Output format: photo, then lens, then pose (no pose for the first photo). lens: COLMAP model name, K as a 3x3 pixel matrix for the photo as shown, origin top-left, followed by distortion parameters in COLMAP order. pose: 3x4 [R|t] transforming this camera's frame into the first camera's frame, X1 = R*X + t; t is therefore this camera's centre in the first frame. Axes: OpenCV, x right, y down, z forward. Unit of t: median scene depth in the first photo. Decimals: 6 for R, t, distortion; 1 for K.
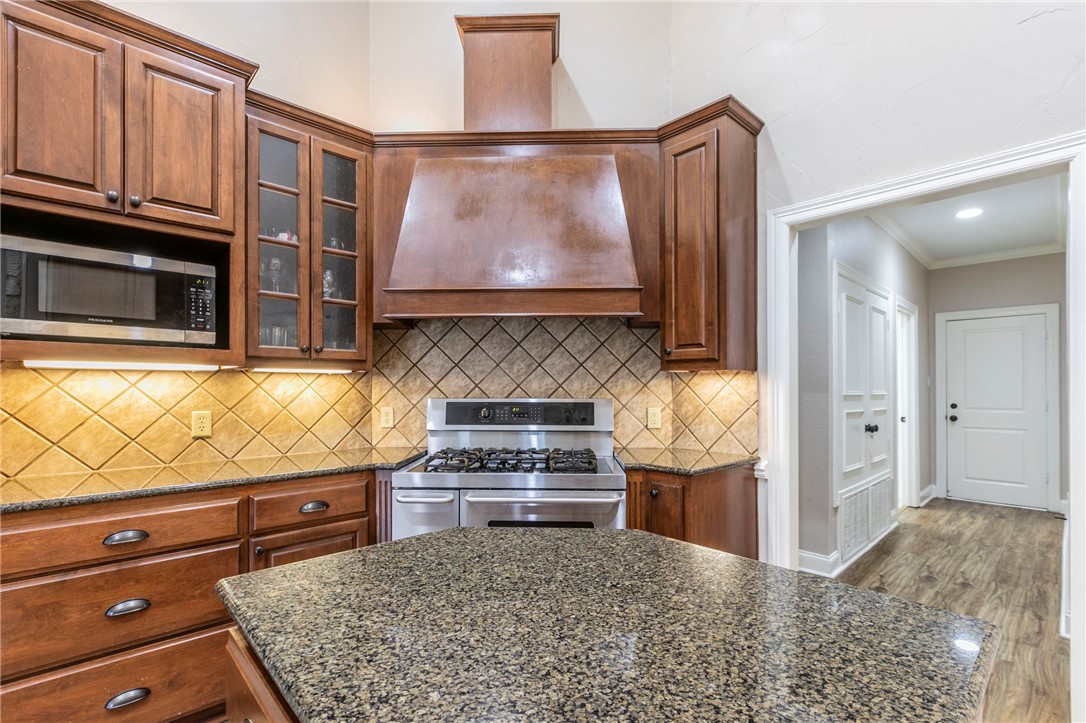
lens RADIAL K [[493.9, 0, 537.2], [0, 493.9, 384.5], [0, 0, 1]] dist [0.005083, 0.000450]
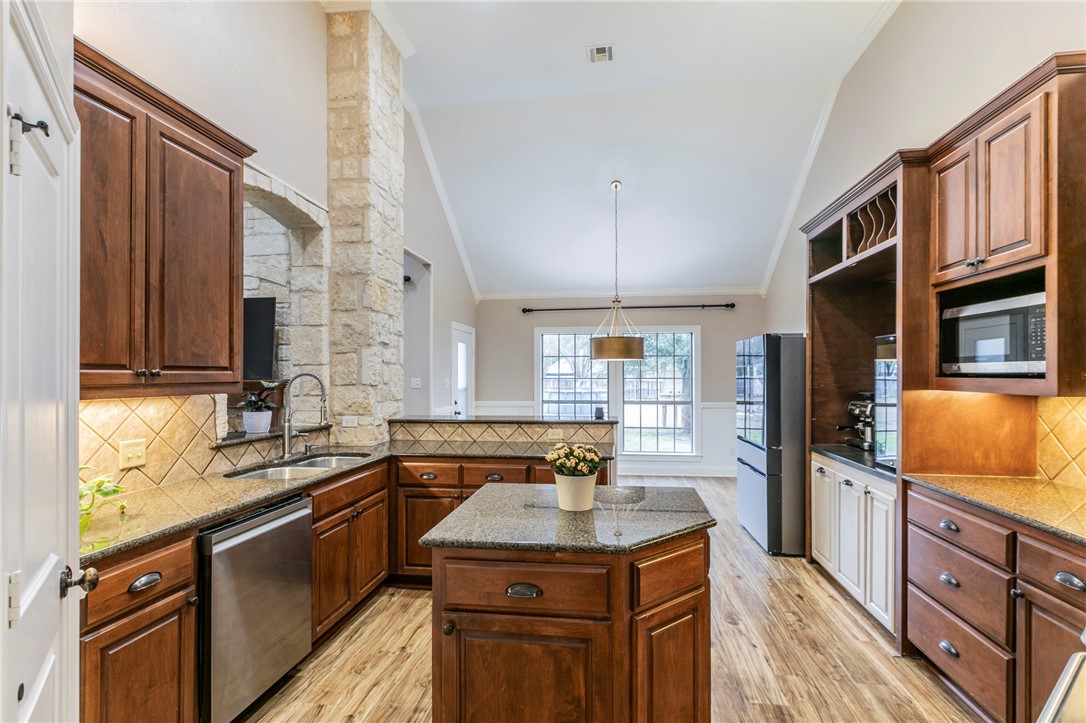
lens RADIAL K [[493.9, 0, 545.1], [0, 493.9, 373.0], [0, 0, 1]] dist [0.005083, 0.000450]
pose [[-0.772809, 0.000292, -0.634638, 0.538421], [0.004353, 0.999979, -0.004841, -0.061927], [0.634623, -0.006504, -0.772794, 0.858694]]
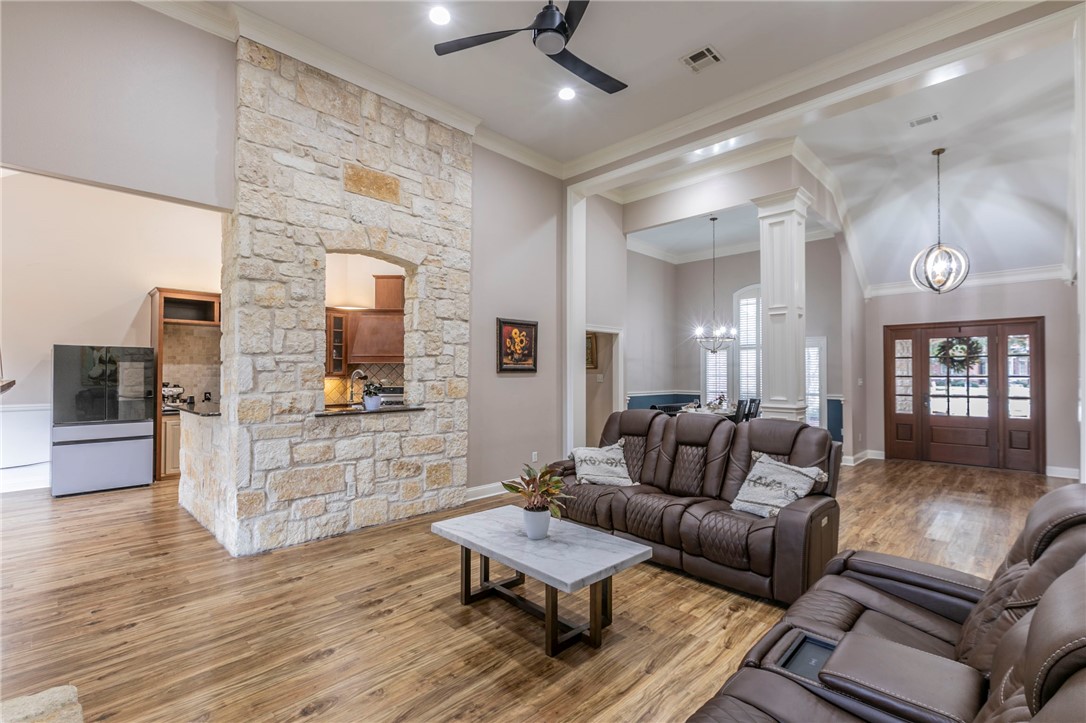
lens RADIAL K [[493.9, 0, 564.5], [0, 493.9, 368.5], [0, 0, 1]] dist [0.005083, 0.000450]
pose [[0.998765, 0.003365, 0.049566, 0.999521], [-0.003138, 0.999984, -0.004655, -0.080654], [-0.049581, 0.004494, 0.998760, -2.488726]]
